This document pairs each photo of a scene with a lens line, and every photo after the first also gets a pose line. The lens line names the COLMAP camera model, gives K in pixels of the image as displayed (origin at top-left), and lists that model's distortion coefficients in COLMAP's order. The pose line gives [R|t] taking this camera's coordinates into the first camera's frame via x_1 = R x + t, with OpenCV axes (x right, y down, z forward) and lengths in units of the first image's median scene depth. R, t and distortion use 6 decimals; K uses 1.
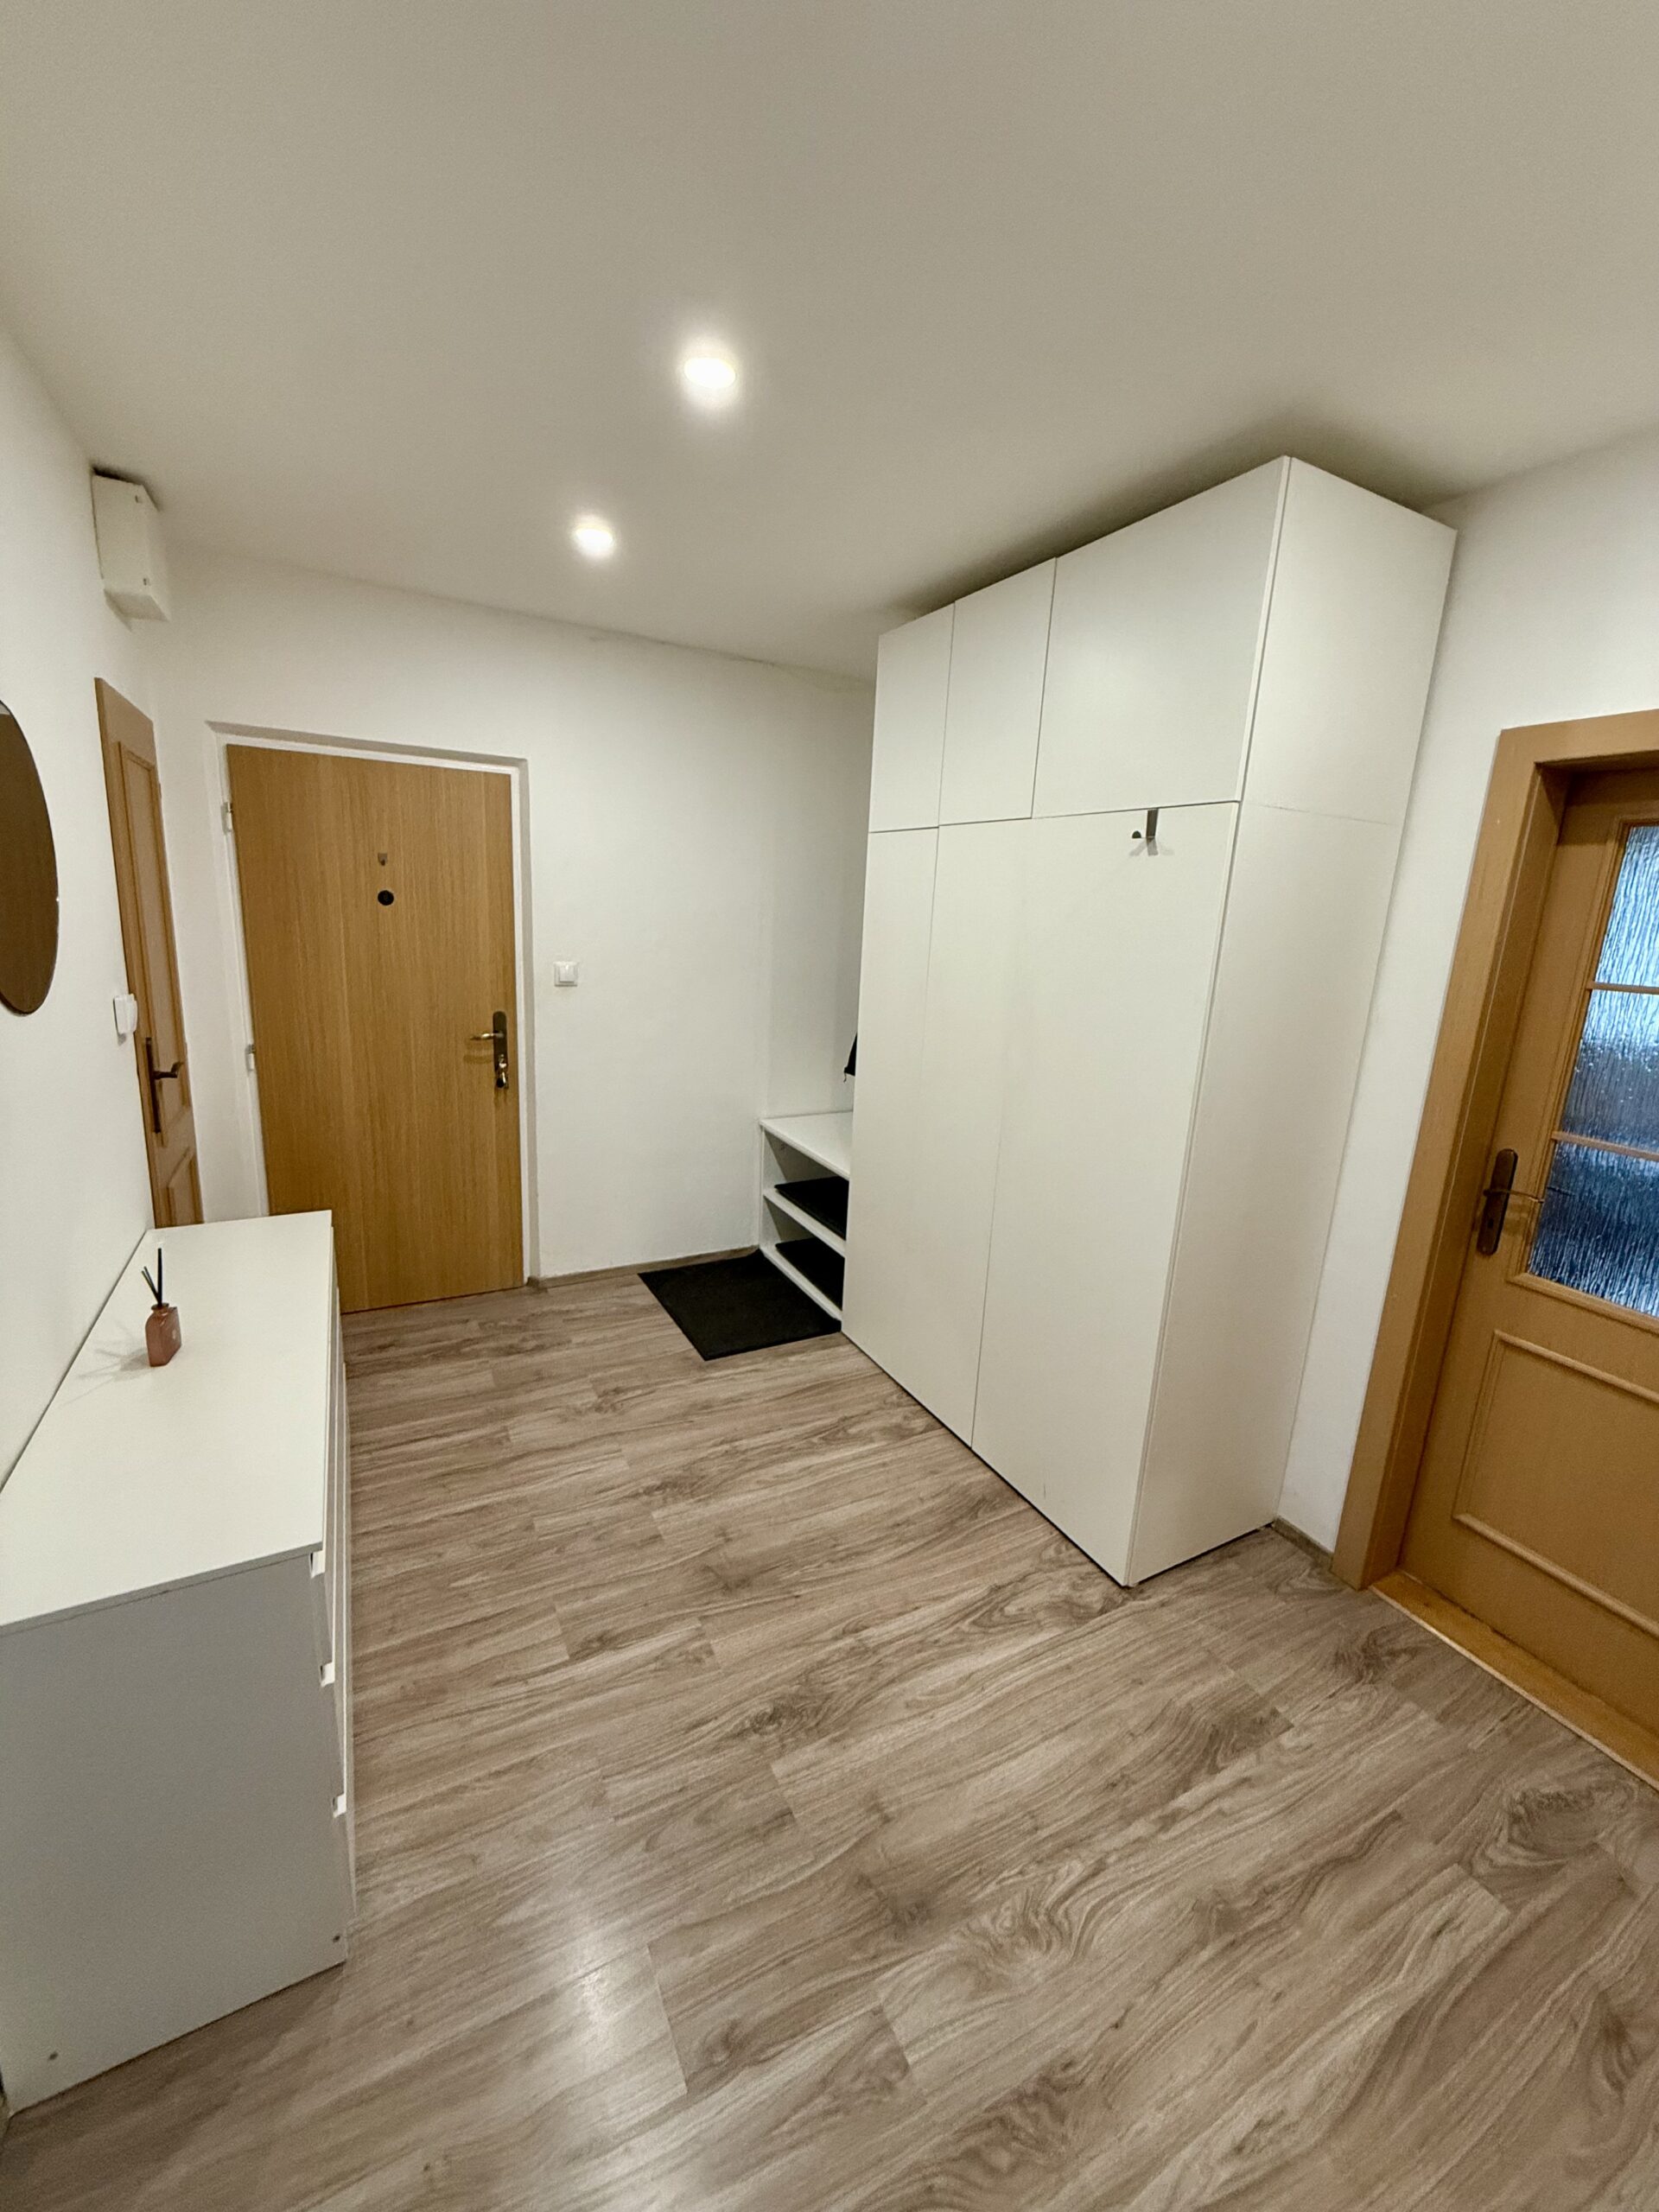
lens RADIAL K [[885.3, 0, 831.7], [0, 885.3, 1102.9], [0, 0, 1]] dist [0.000979, 0.000001]
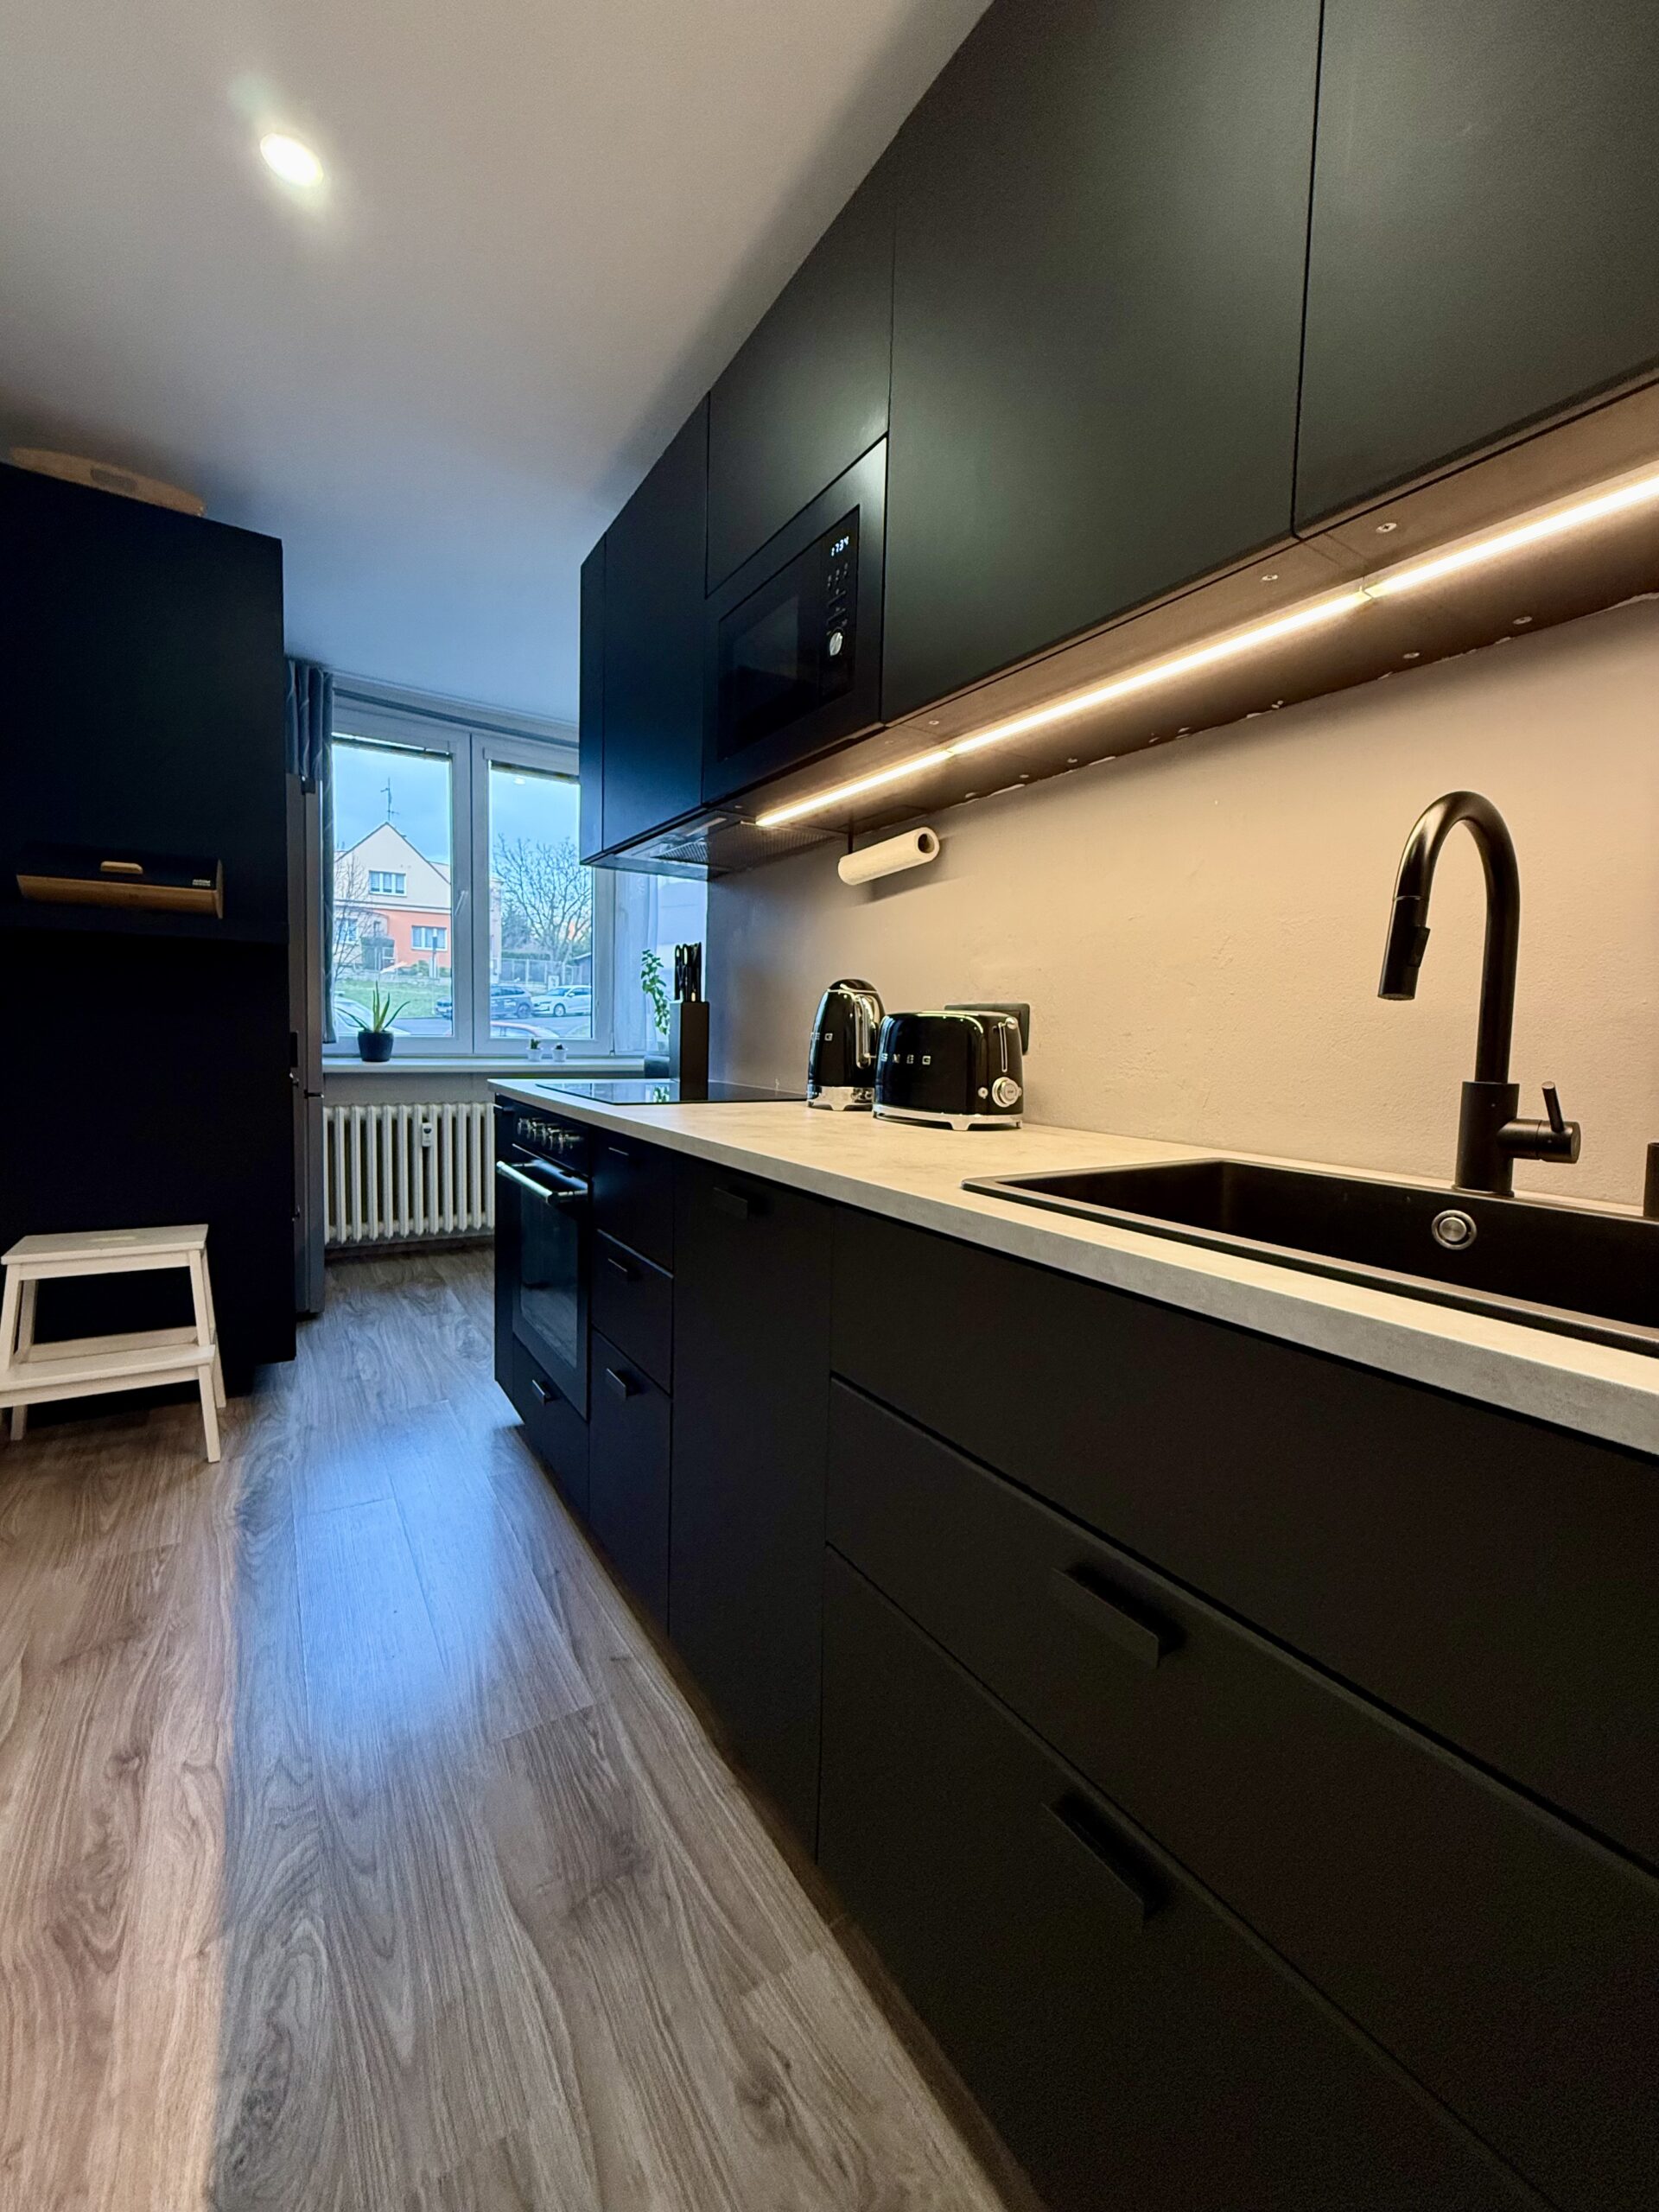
lens RADIAL K [[885.3, 0, 830.2], [0, 885.3, 1098.5], [0, 0, 1]] dist [0.000979, 0.000001]
pose [[-0.093556, -0.133138, 0.986672, -0.622424], [0.190427, 0.970330, 0.148989, 0.170862], [-0.977233, 0.201828, -0.065427, 0.728771]]
